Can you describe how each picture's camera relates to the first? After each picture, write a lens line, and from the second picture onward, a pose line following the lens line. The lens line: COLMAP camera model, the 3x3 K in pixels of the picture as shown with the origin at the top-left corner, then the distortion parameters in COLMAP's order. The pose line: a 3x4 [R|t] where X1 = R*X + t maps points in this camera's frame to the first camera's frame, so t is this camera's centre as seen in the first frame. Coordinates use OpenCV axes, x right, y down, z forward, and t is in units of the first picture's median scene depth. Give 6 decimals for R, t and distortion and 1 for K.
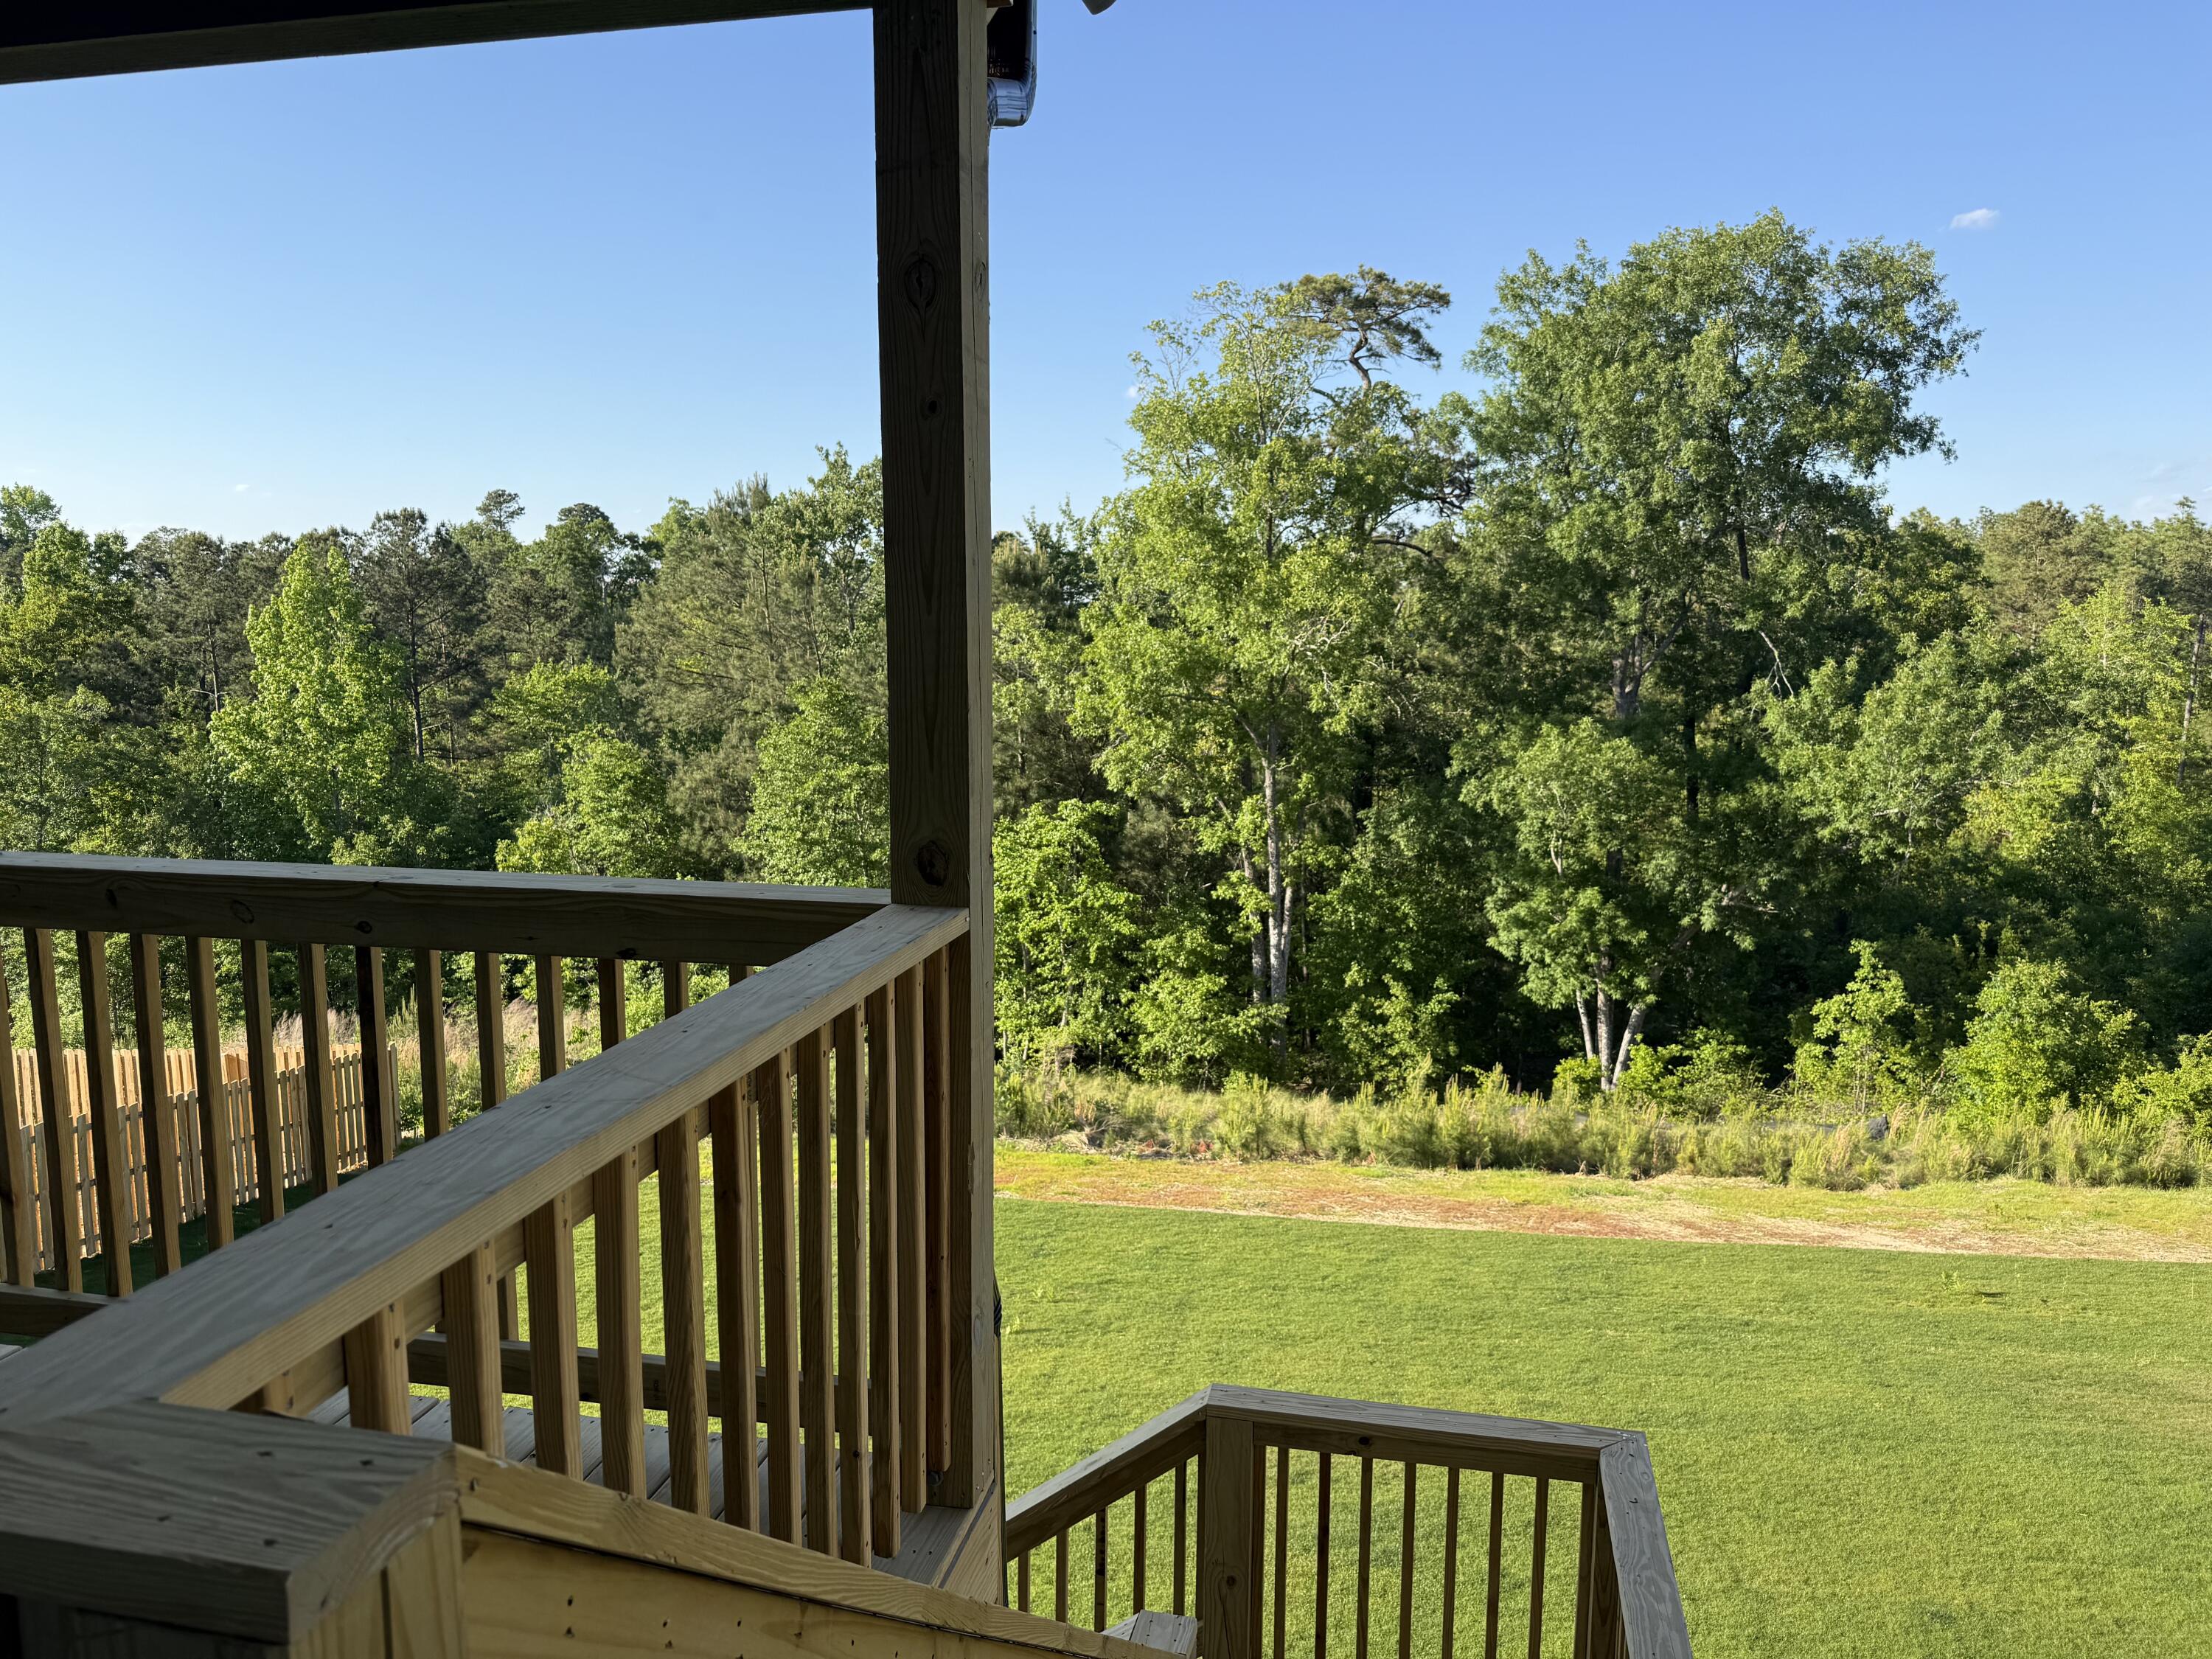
lens RADIAL K [[1566.6, 0, 1099.4], [0, 1566.6, 837.0], [0, 0, 1]] dist [0.163541, -0.304231]
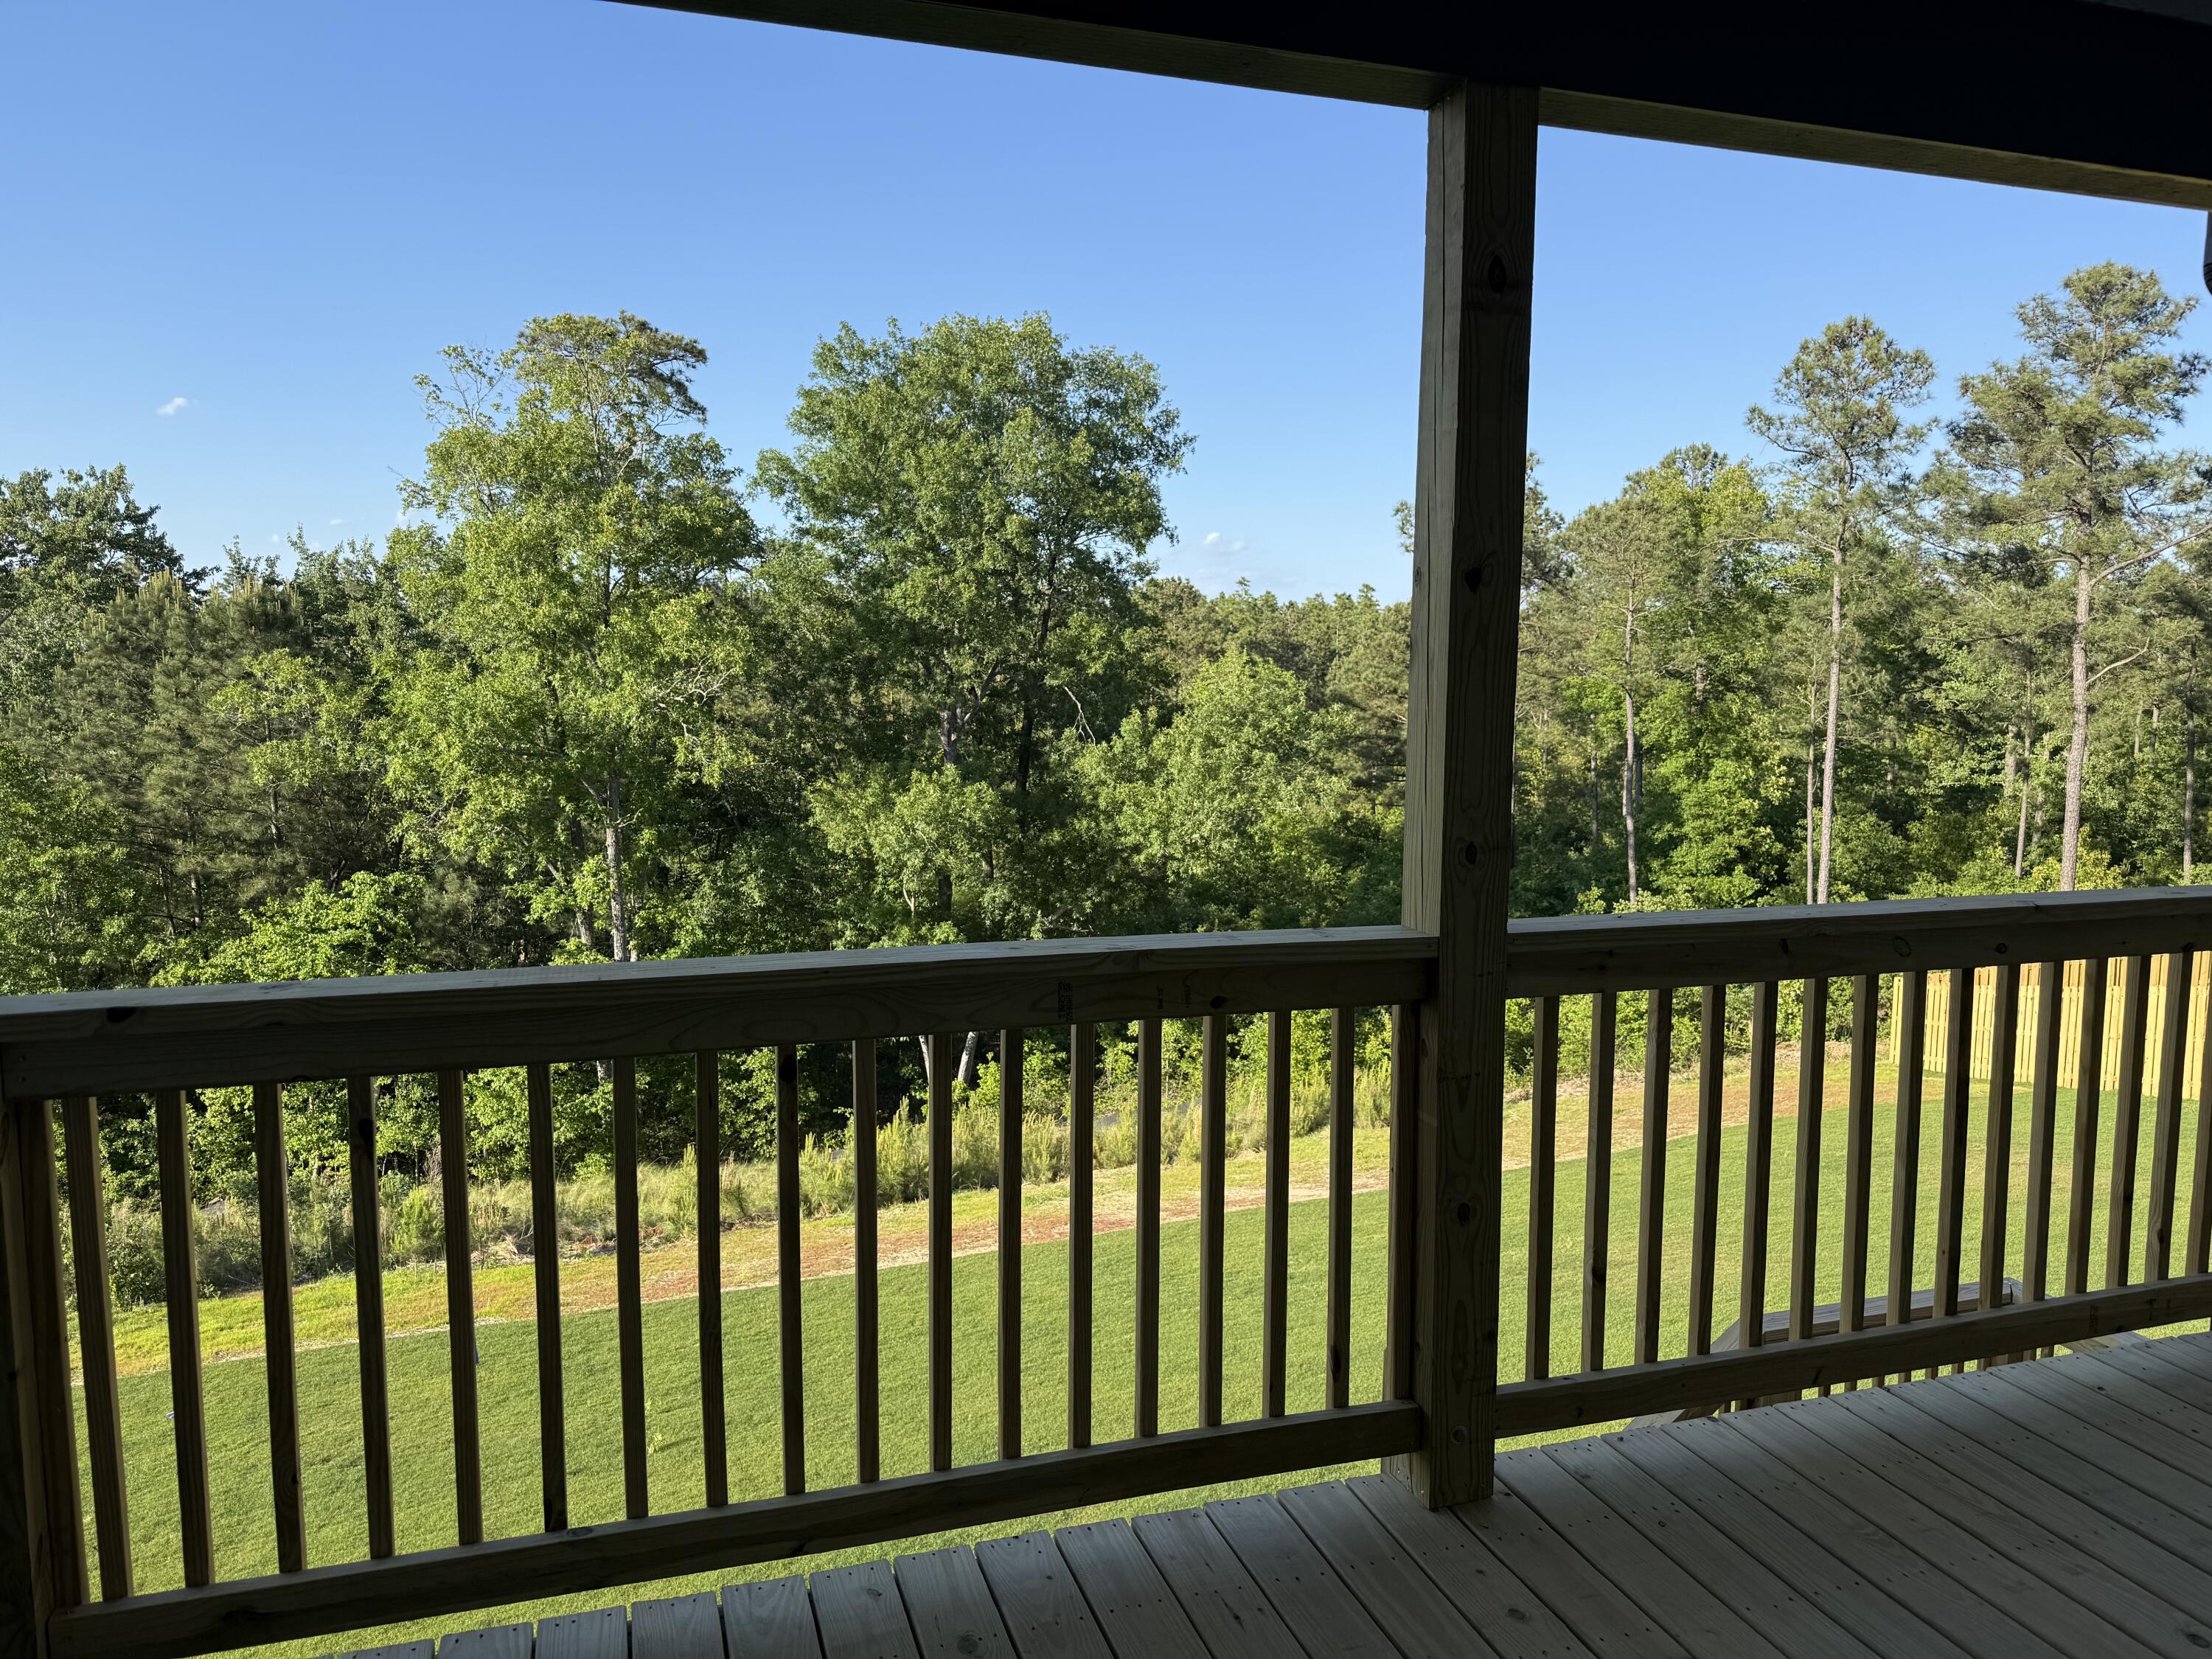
lens RADIAL K [[1566.6, 0, 1099.4], [0, 1566.6, 837.0], [0, 0, 1]] dist [0.163541, -0.304231]
pose [[0.849451, -0.052315, 0.525068, -0.147729], [0.069346, 0.997510, -0.012801, -0.004734], [-0.523091, 0.047286, 0.850964, 0.035809]]
